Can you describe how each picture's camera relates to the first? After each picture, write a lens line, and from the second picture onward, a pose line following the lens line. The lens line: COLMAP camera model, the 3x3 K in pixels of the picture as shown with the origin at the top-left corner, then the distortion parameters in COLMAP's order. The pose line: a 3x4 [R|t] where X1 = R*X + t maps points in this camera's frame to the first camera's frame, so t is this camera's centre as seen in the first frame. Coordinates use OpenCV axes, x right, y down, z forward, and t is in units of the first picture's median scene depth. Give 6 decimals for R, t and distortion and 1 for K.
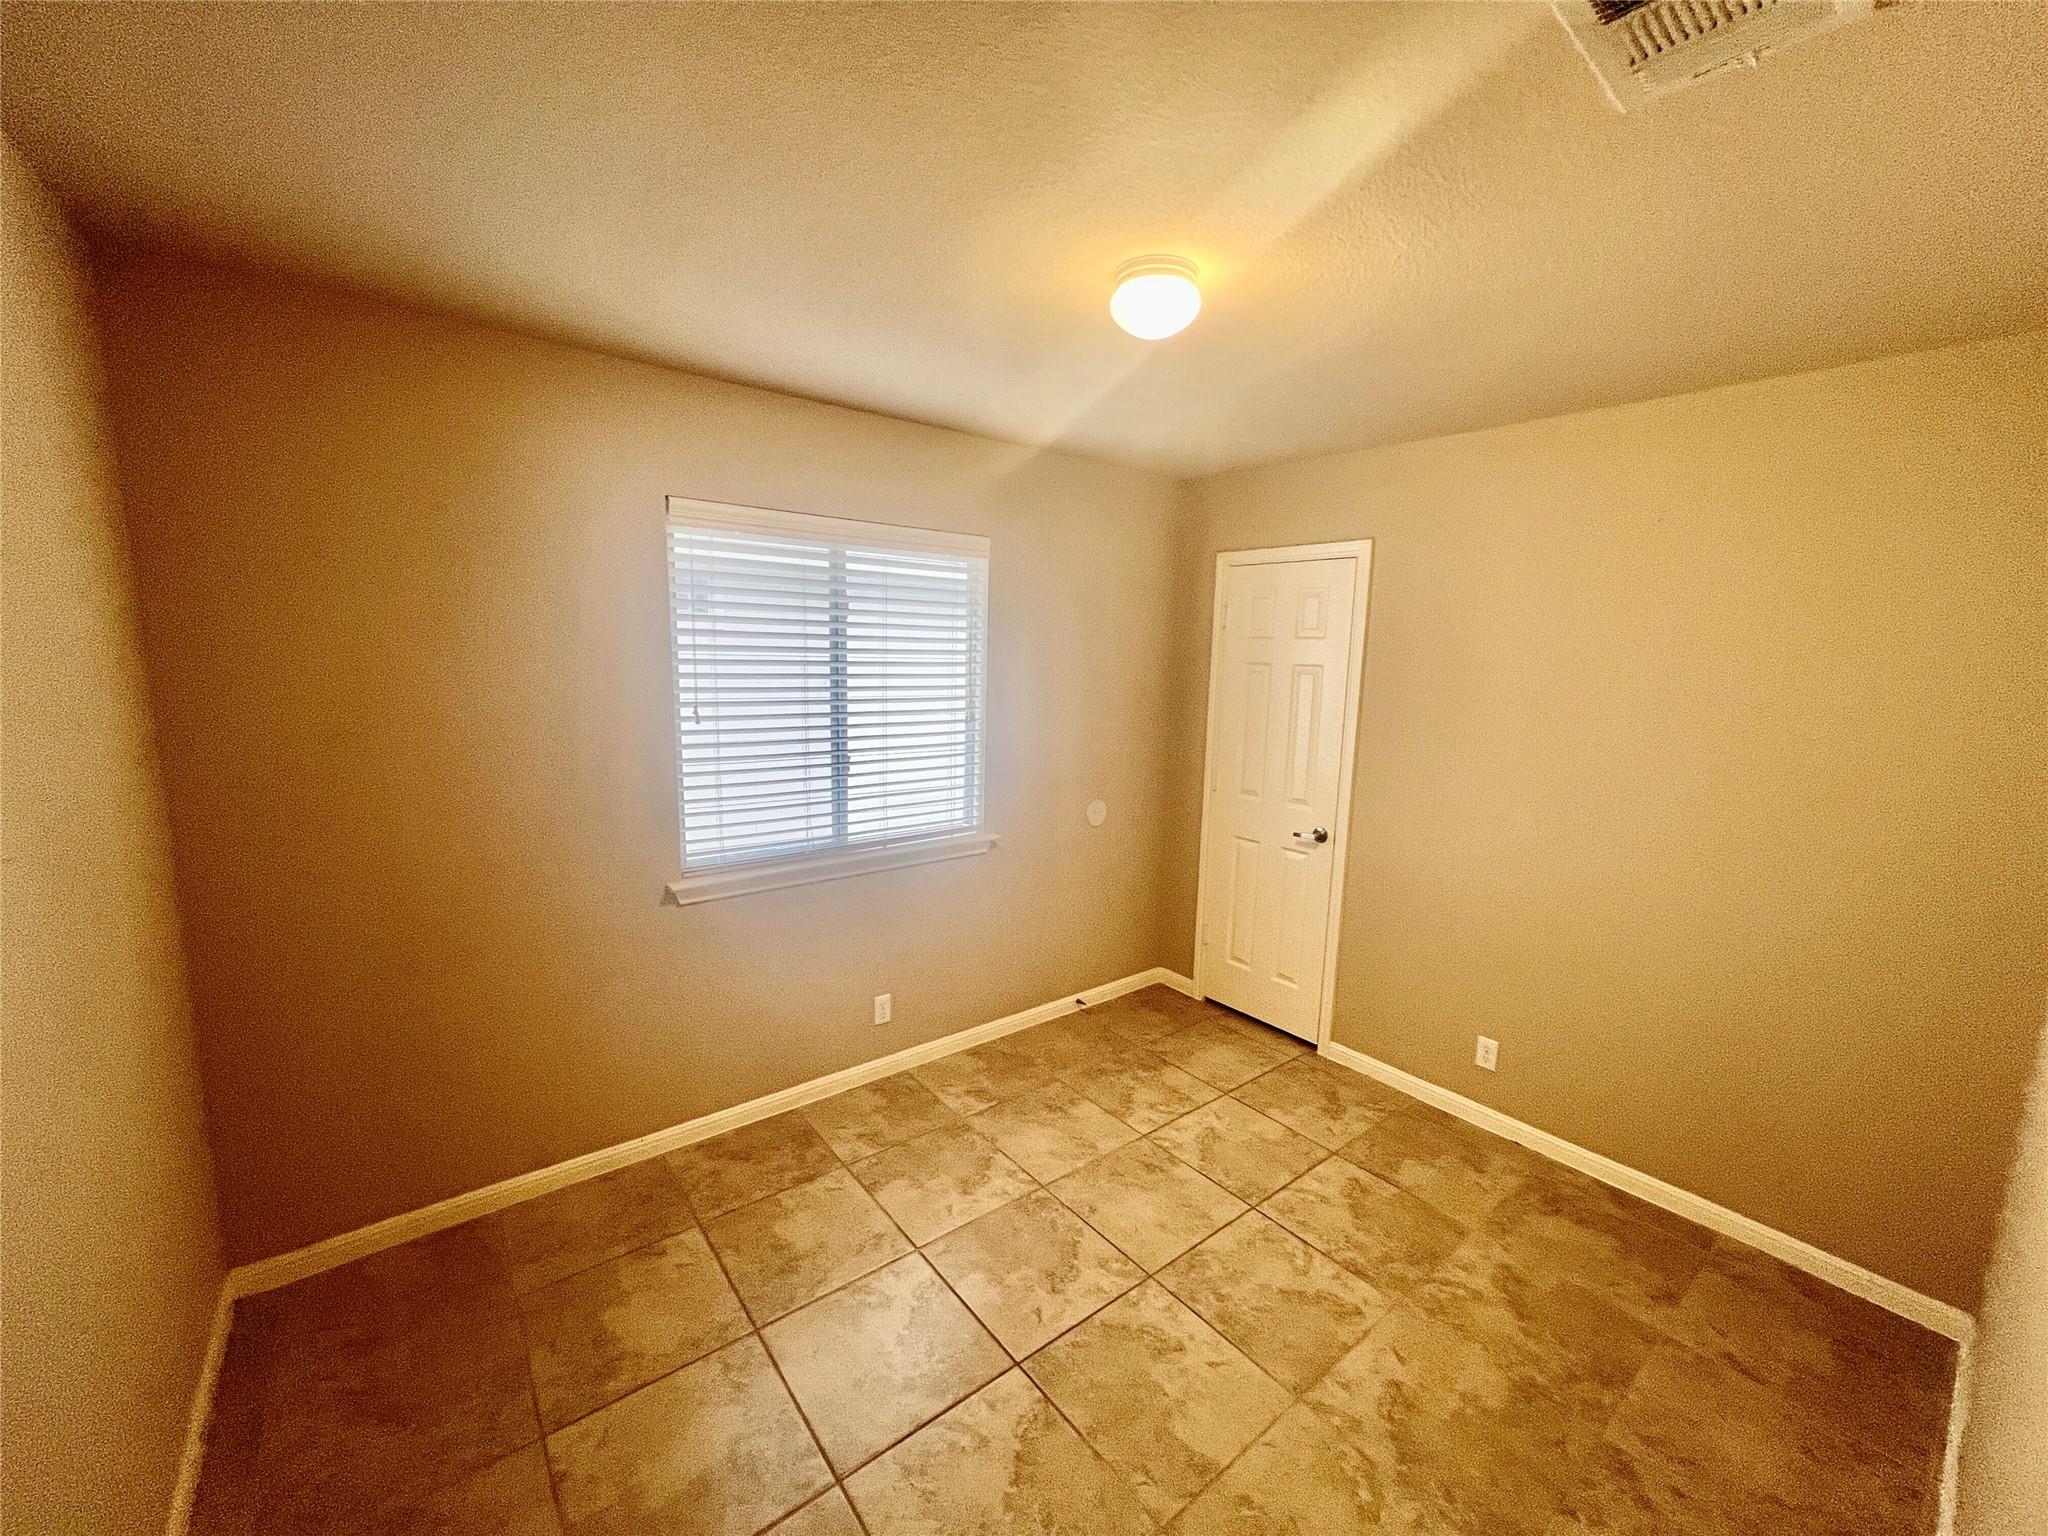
lens RADIAL K [[812.8, 0, 1021.9], [0, 812.8, 766.0], [0, 0, 1]] dist [0.000017, 0.000769]
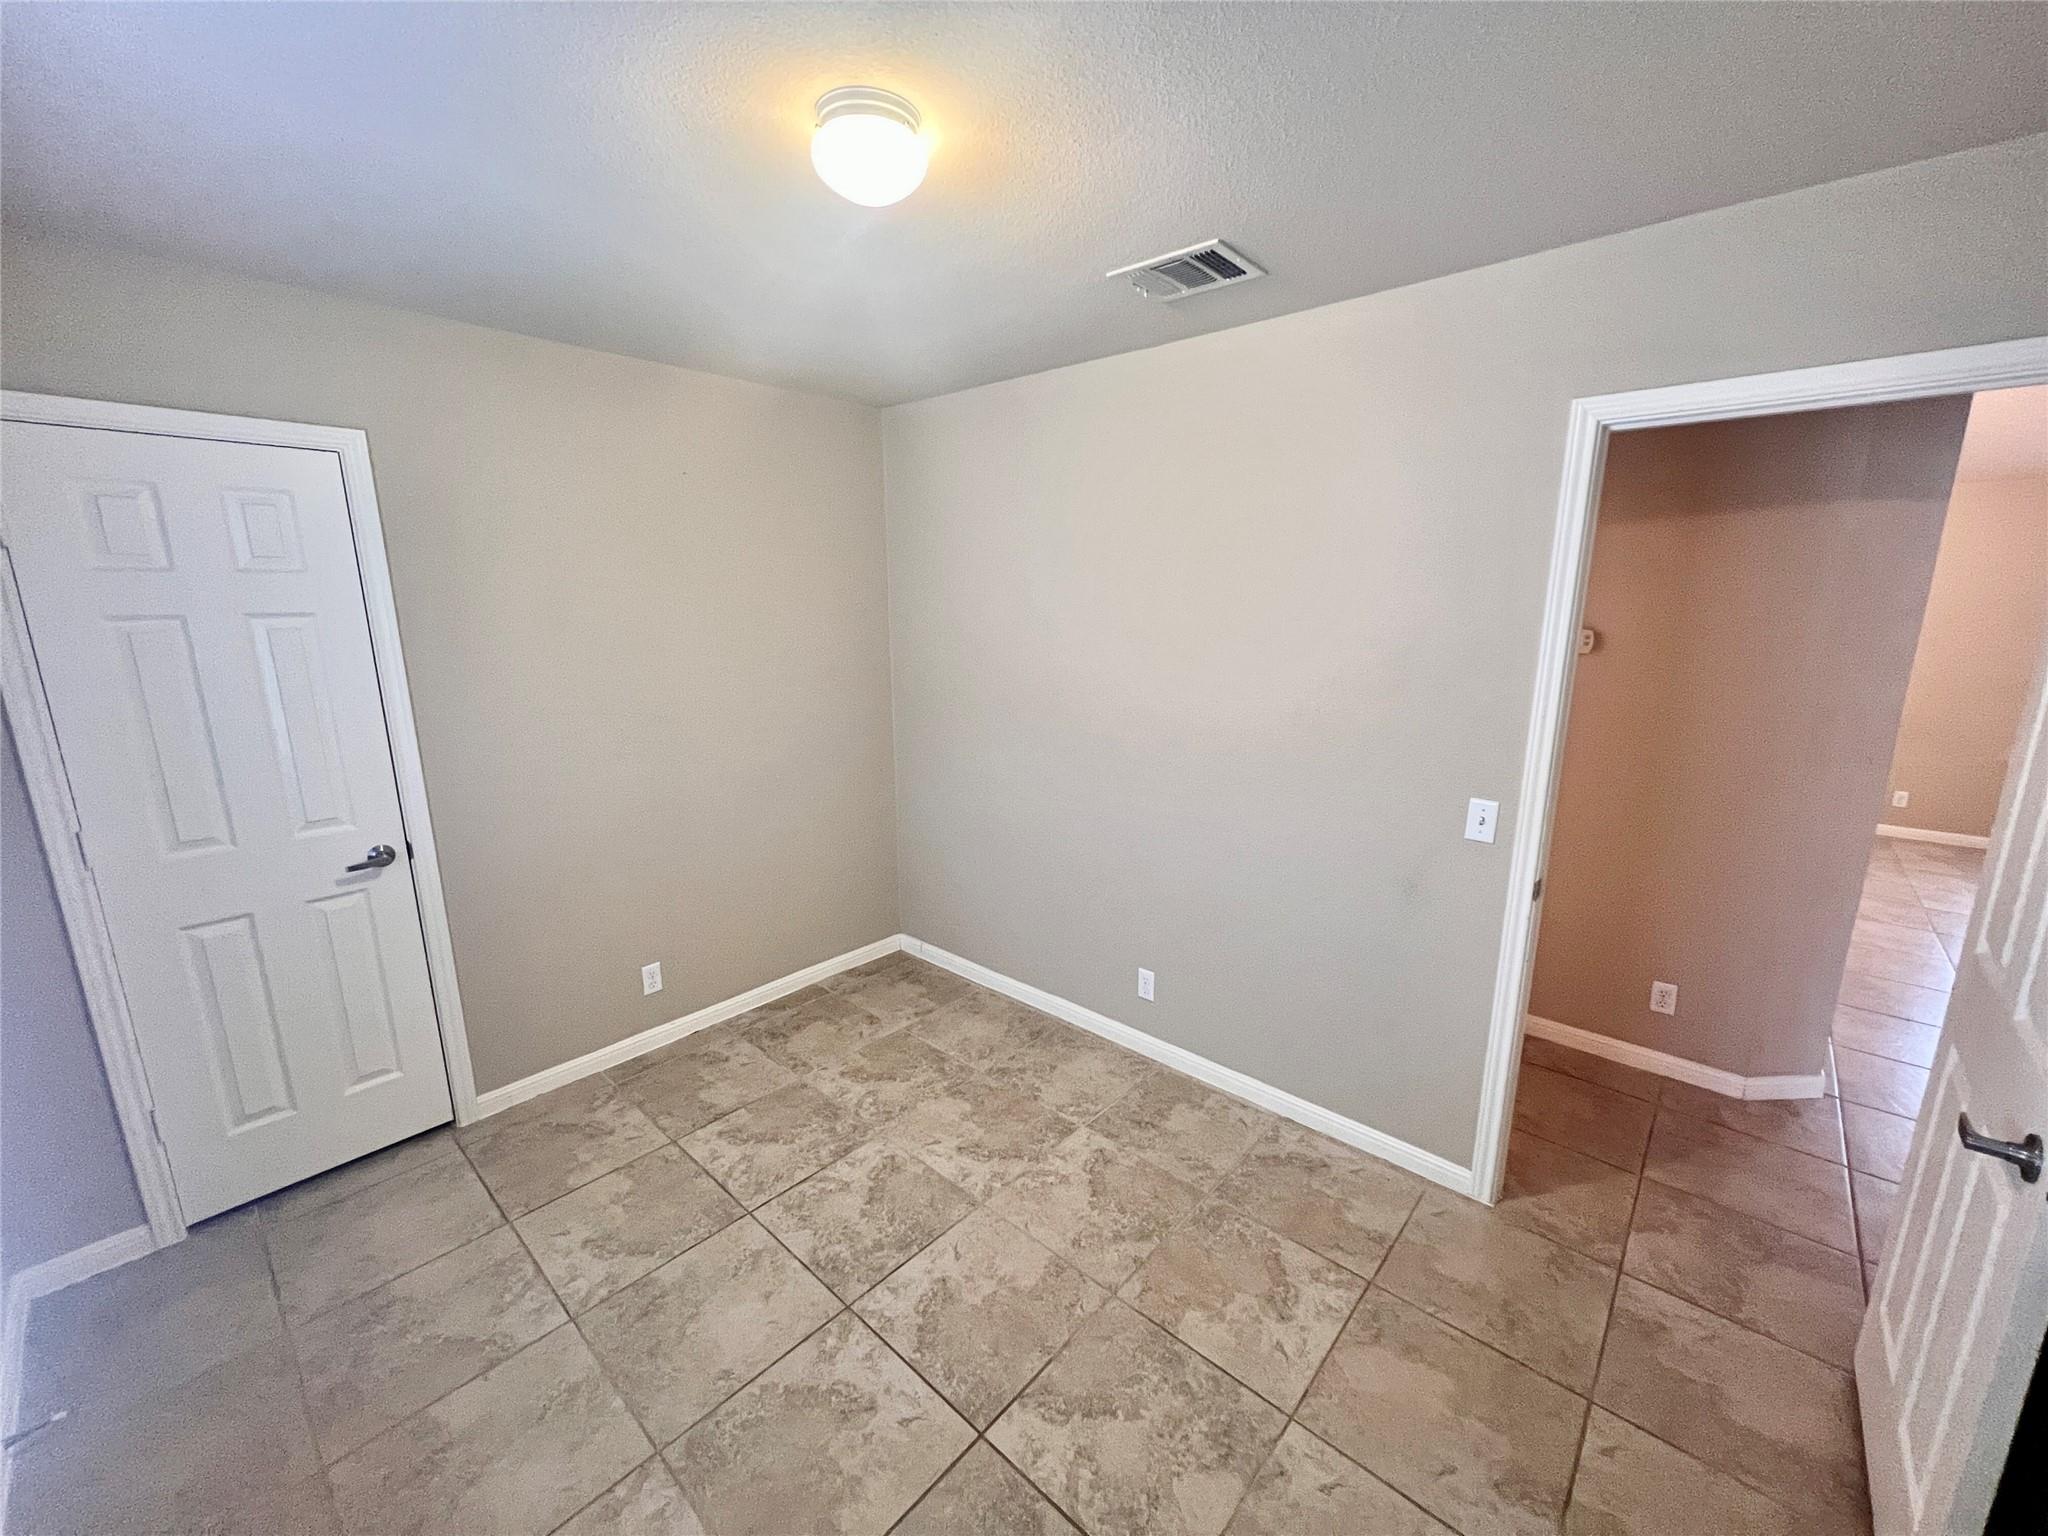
lens RADIAL K [[812.8, 0, 1025.4], [0, 812.8, 772.3], [0, 0, 1]] dist [0.000017, 0.000769]
pose [[-0.166870, -0.235721, 0.957387, -0.565318], [0.139672, 0.955558, 0.259616, -0.131707], [-0.976036, 0.177042, -0.126530, 0.784142]]
